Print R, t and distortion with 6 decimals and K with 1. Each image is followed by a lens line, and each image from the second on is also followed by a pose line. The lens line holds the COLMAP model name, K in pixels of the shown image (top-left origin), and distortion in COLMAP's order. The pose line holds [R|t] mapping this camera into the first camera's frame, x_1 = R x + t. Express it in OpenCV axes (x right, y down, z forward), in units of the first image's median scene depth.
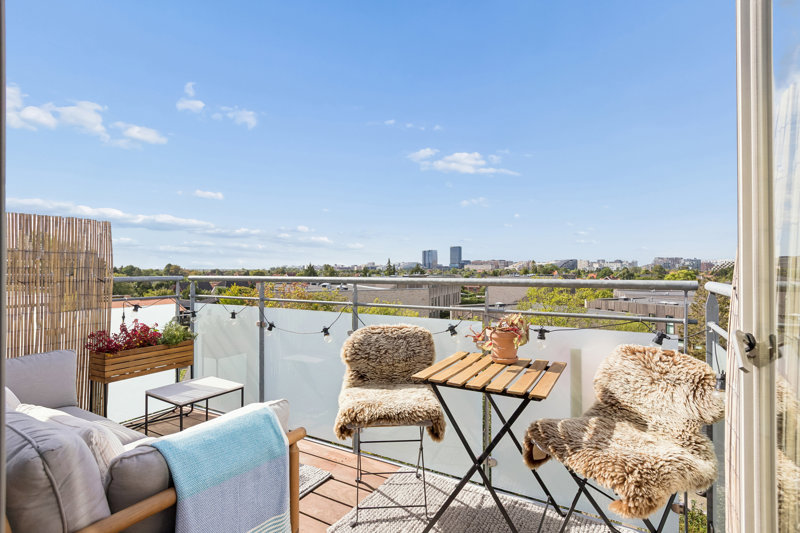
lens RADIAL K [[402.4, 0, 403.6], [0, 402.4, 264.5], [0, 0, 1]] dist [0.000841, -0.001924]
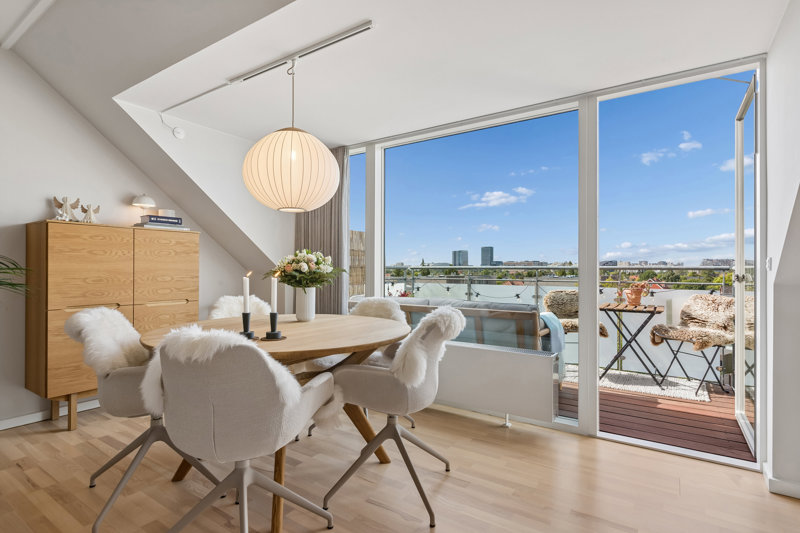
lens RADIAL K [[410.0, 0, 400.5], [0, 410.0, 265.8], [0, 0, 1]] dist [0.000320, 0.000630]
pose [[0.996979, 0.005695, -0.077464, -0.775694], [-0.005547, 0.999982, 0.002130, 0.037686], [0.077474, -0.001694, 0.996993, -1.196196]]
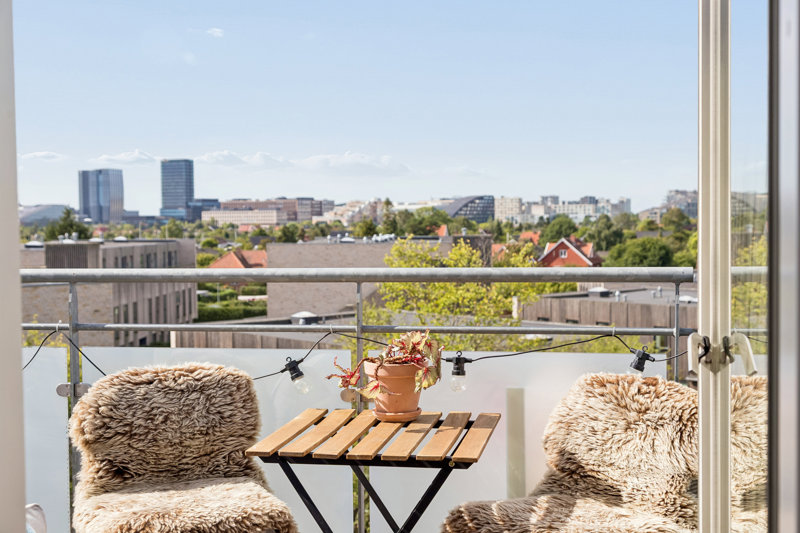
lens RADIAL K [[1124.7, 0, 401.0], [0, 1124.7, 266.7], [0, 0, 1]] dist [0.008293, 0.000000]
pose [[0.947635, -0.022297, 0.318577, -0.226787], [0.006248, 0.998663, 0.051310, -0.045669], [-0.319295, -0.046632, 0.946507, -0.445225]]
